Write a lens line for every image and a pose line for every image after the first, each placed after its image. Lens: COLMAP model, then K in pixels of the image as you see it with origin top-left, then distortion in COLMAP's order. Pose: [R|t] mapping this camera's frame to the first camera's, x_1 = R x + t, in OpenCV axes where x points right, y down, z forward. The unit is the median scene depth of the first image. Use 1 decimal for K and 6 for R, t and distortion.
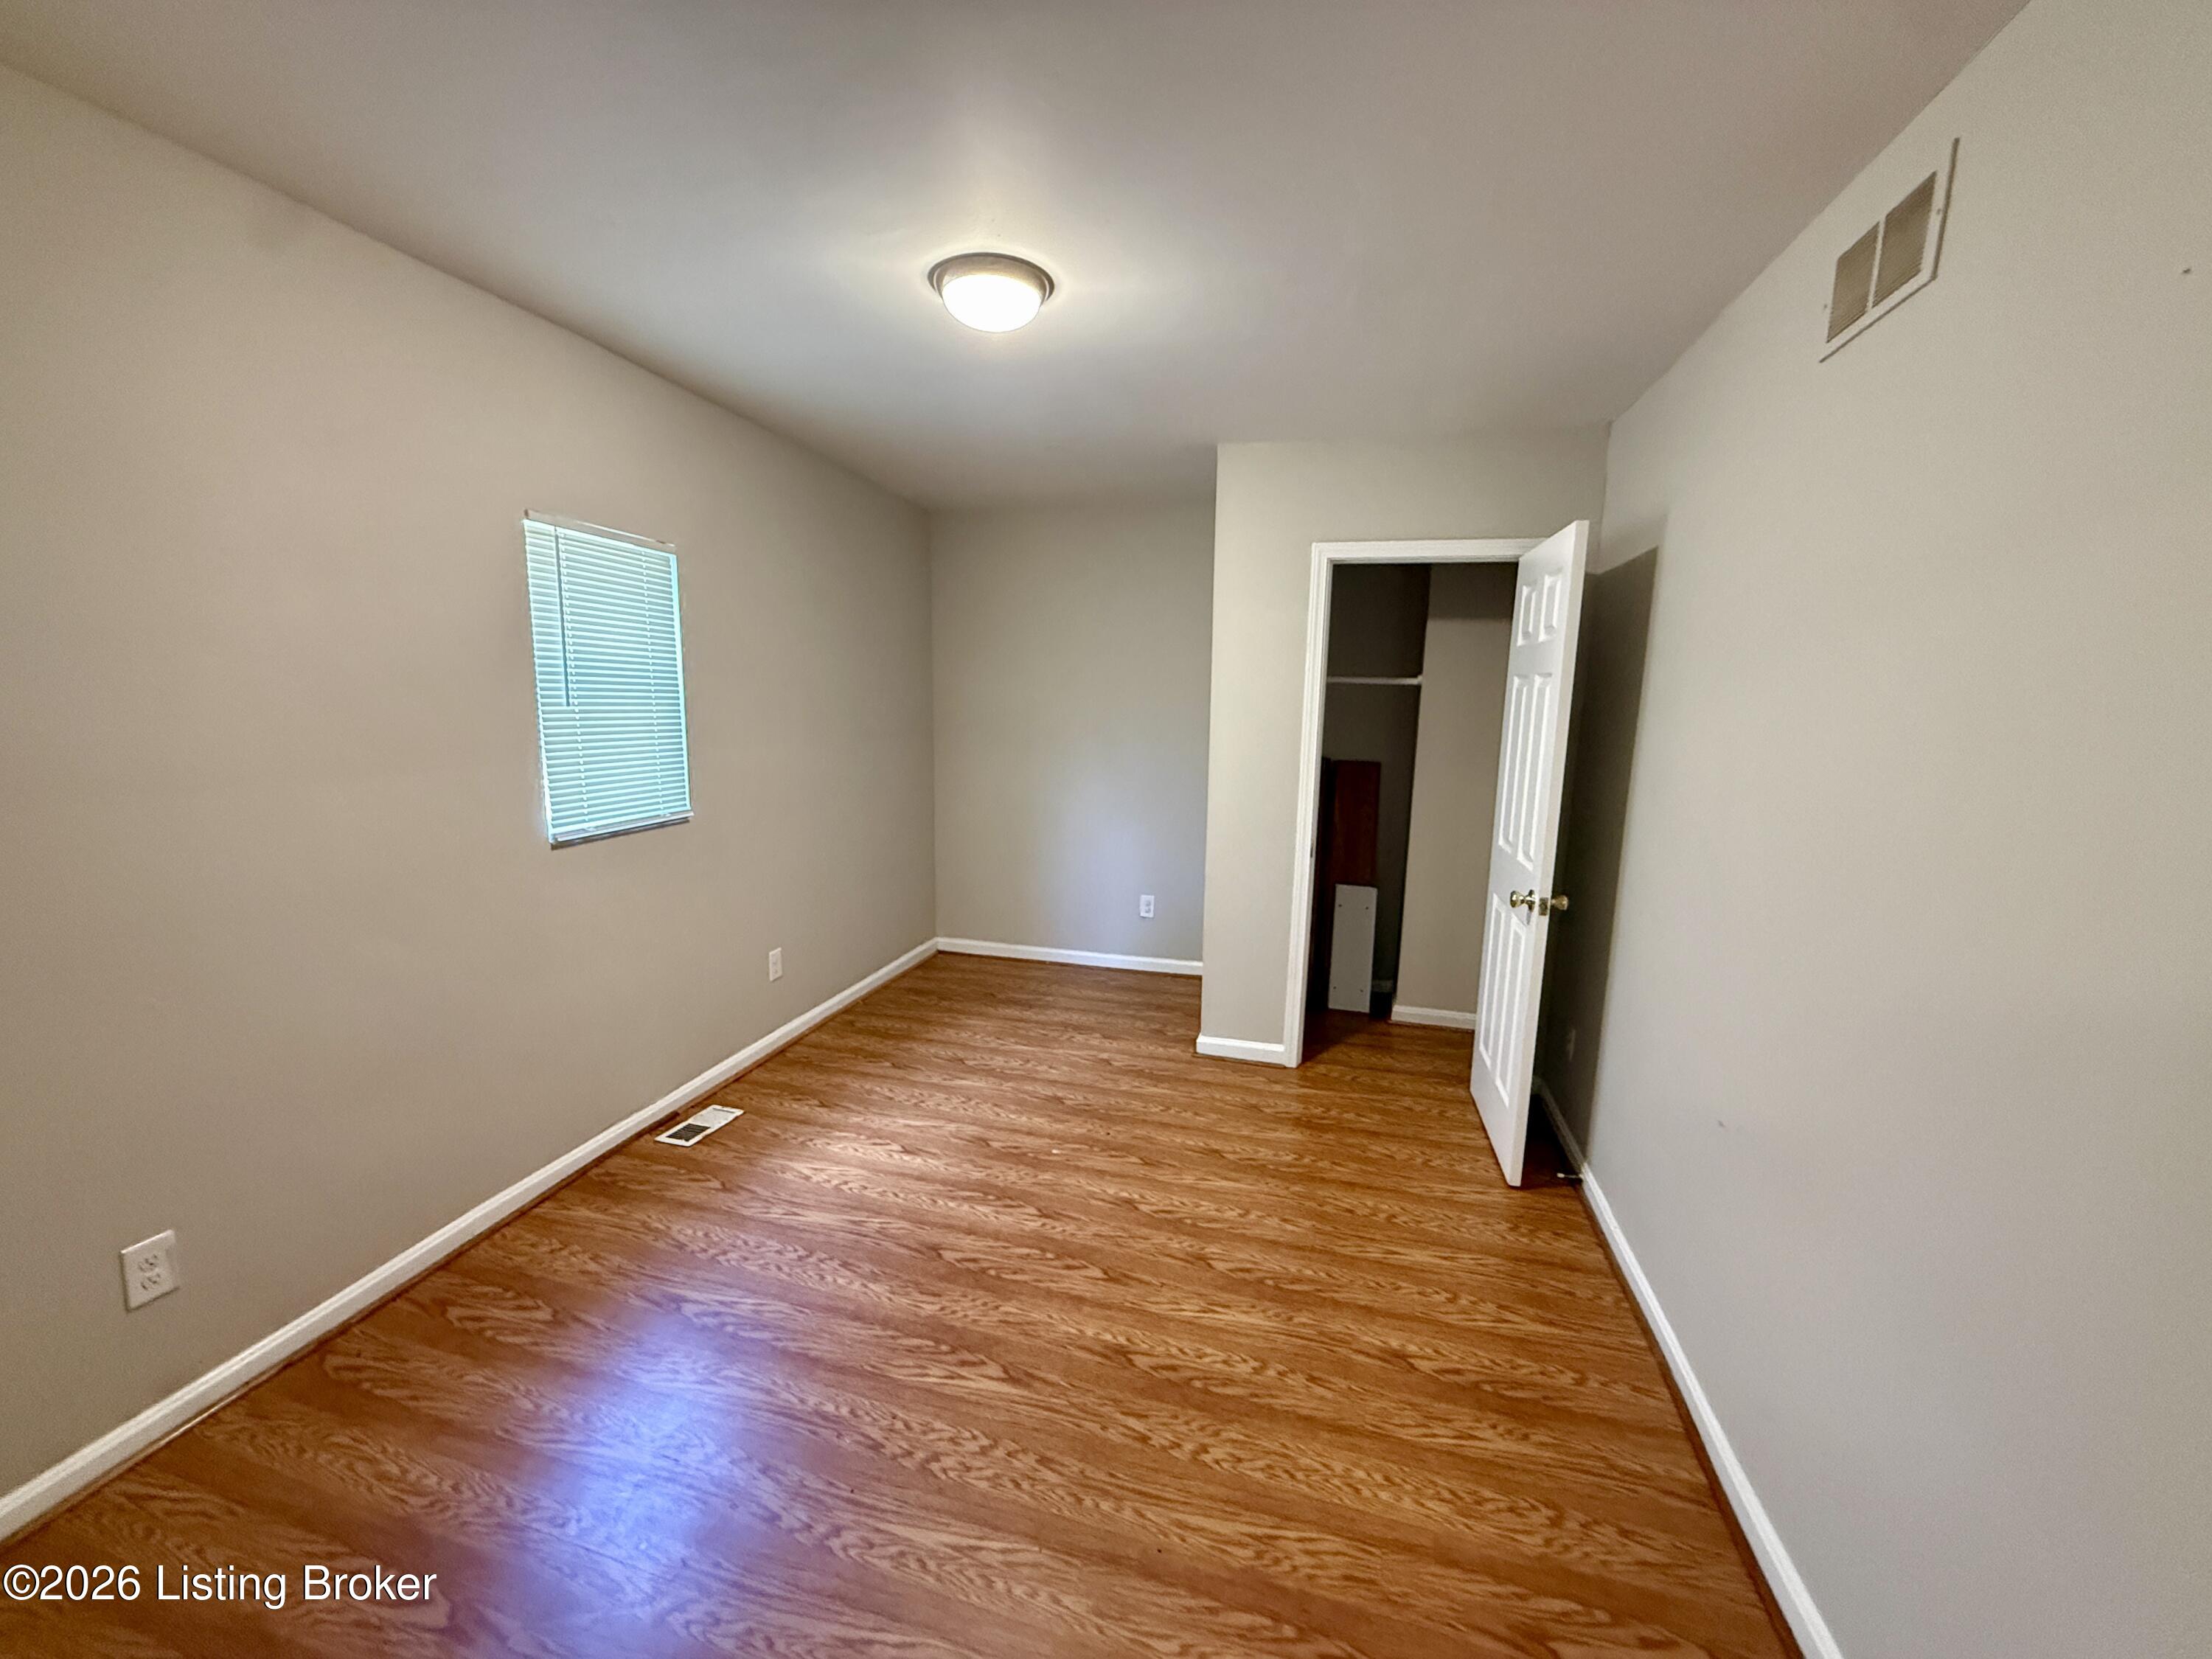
lens RADIAL K [[886.3, 0, 1098.0], [0, 886.3, 828.2], [0, 0, 1]] dist [0.001380, 0.000325]
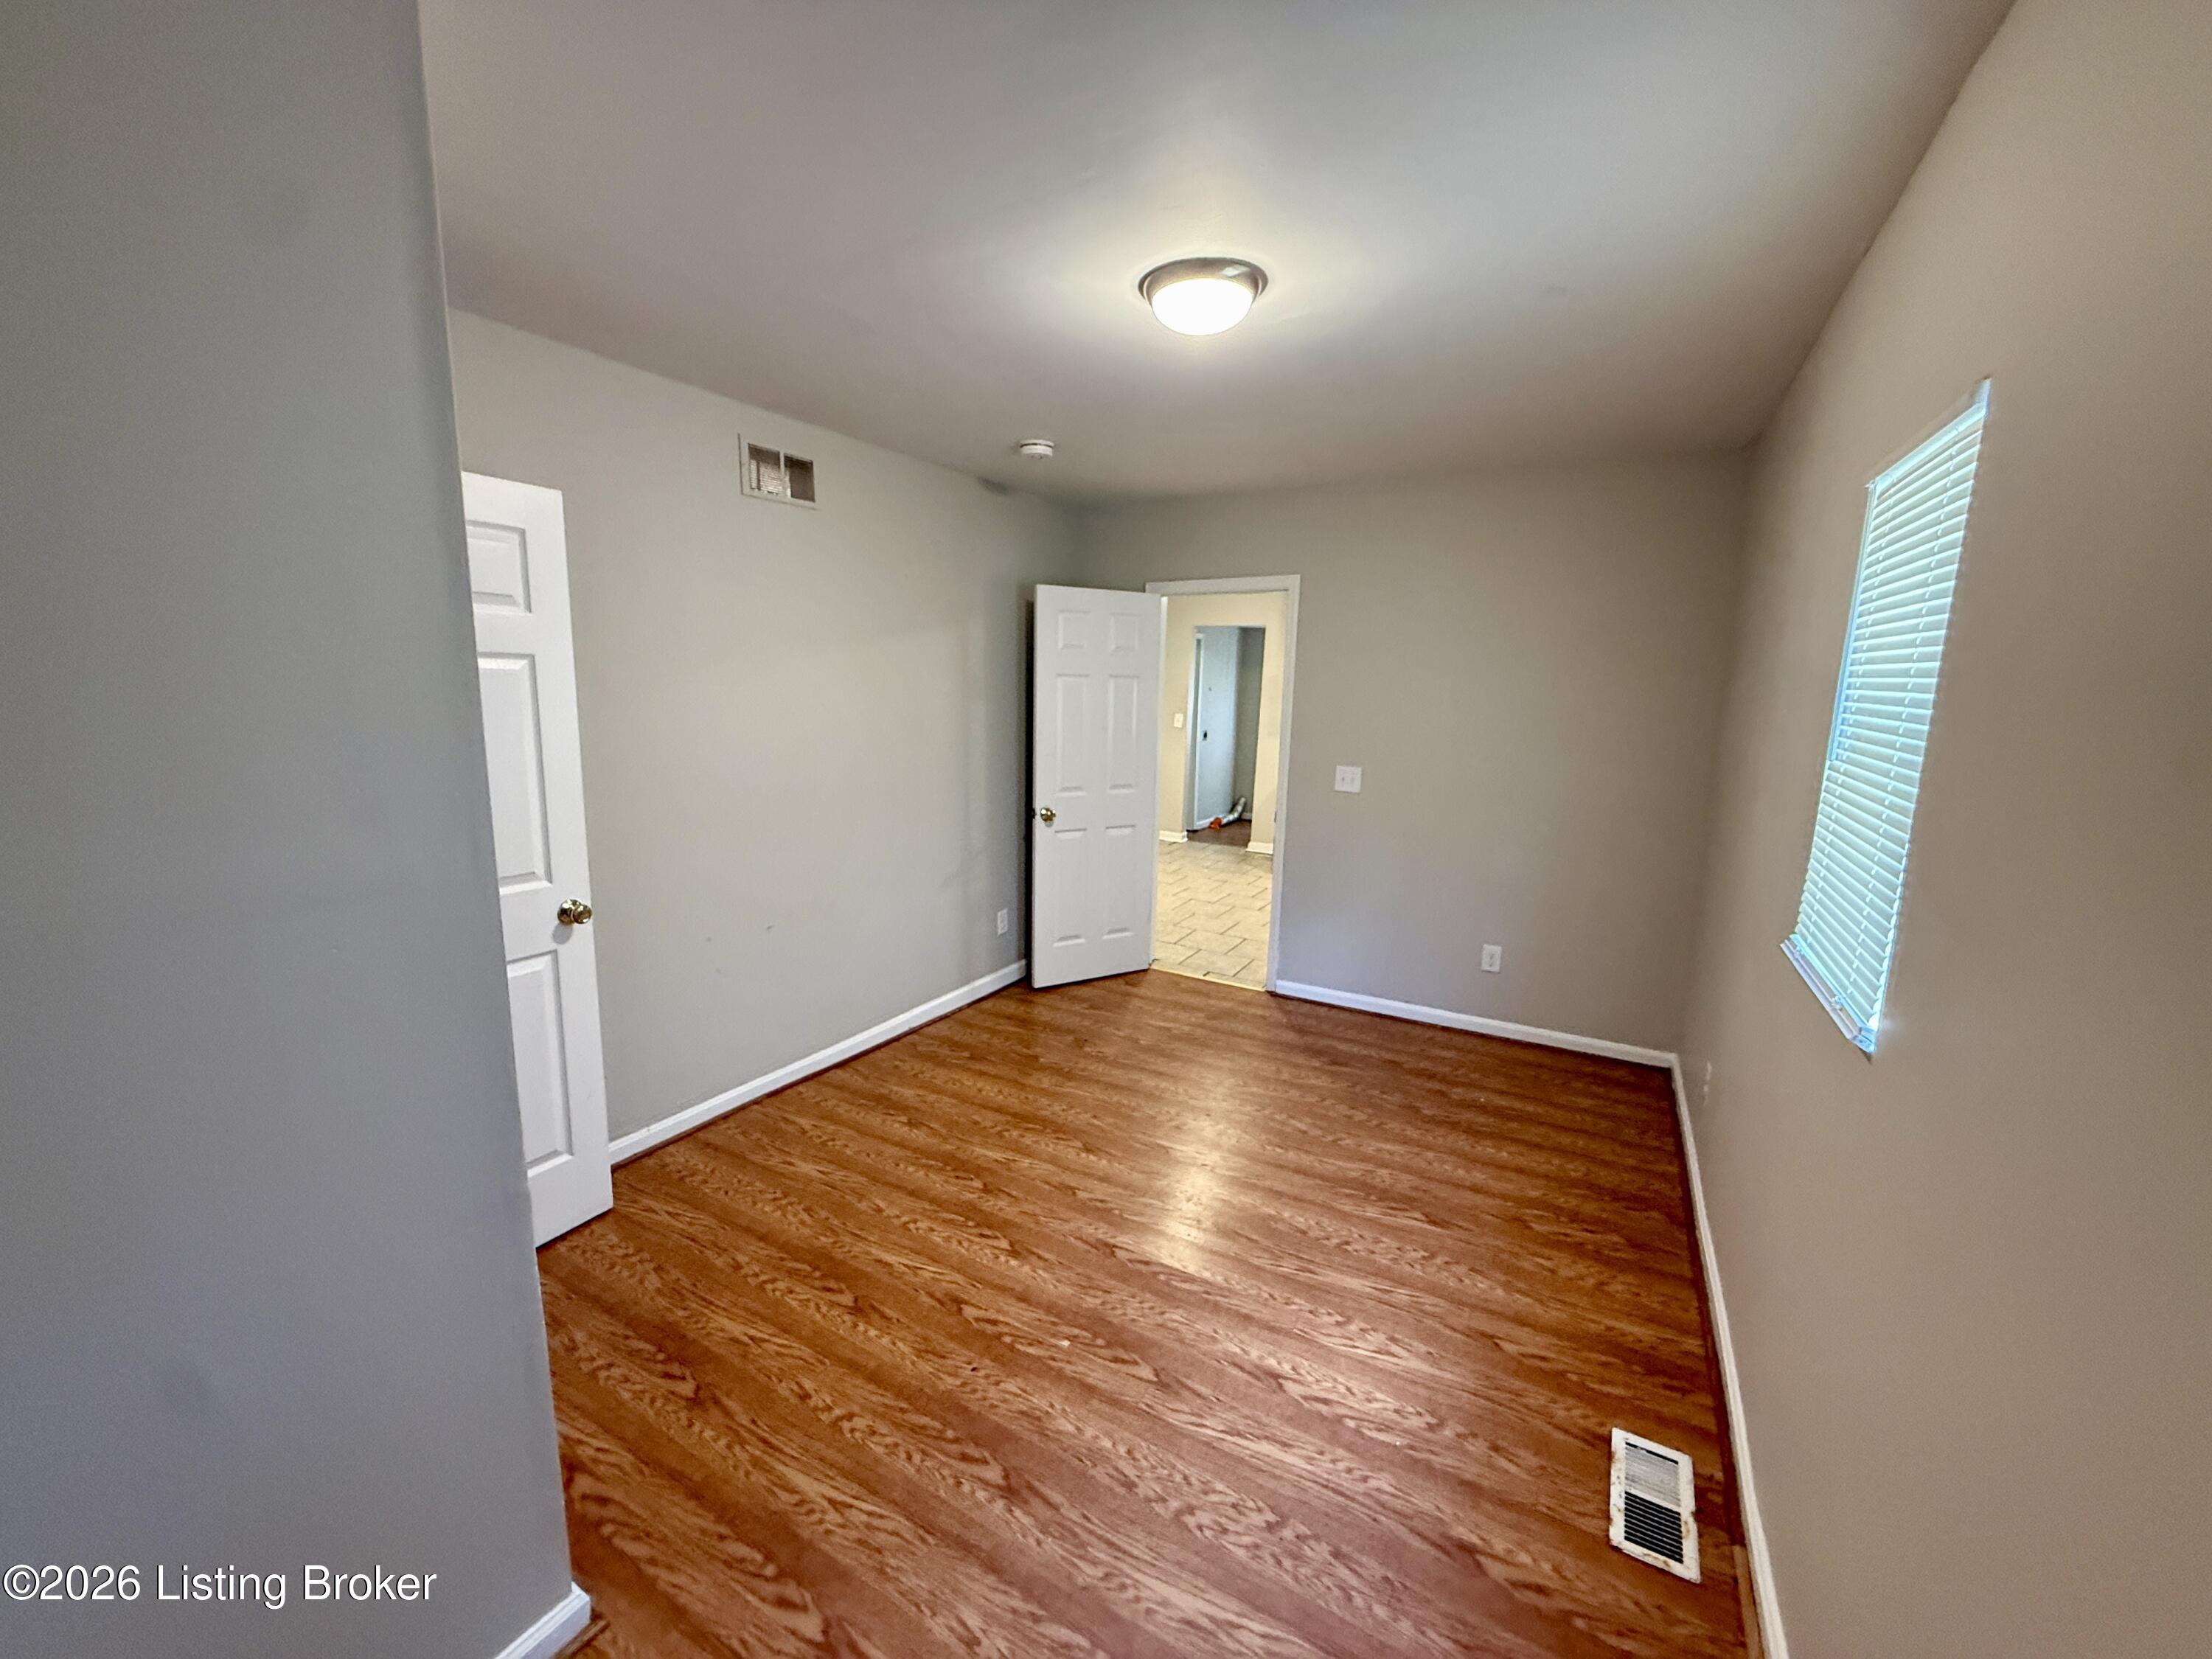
lens RADIAL K [[886.3, 0, 1098.0], [0, 886.3, 828.2], [0, 0, 1]] dist [0.001380, 0.000325]
pose [[-0.964301, -0.081931, 0.251813, -0.232904], [0.000807, 0.950018, 0.312193, -0.268274], [-0.264806, 0.301252, -0.916038, 1.612068]]
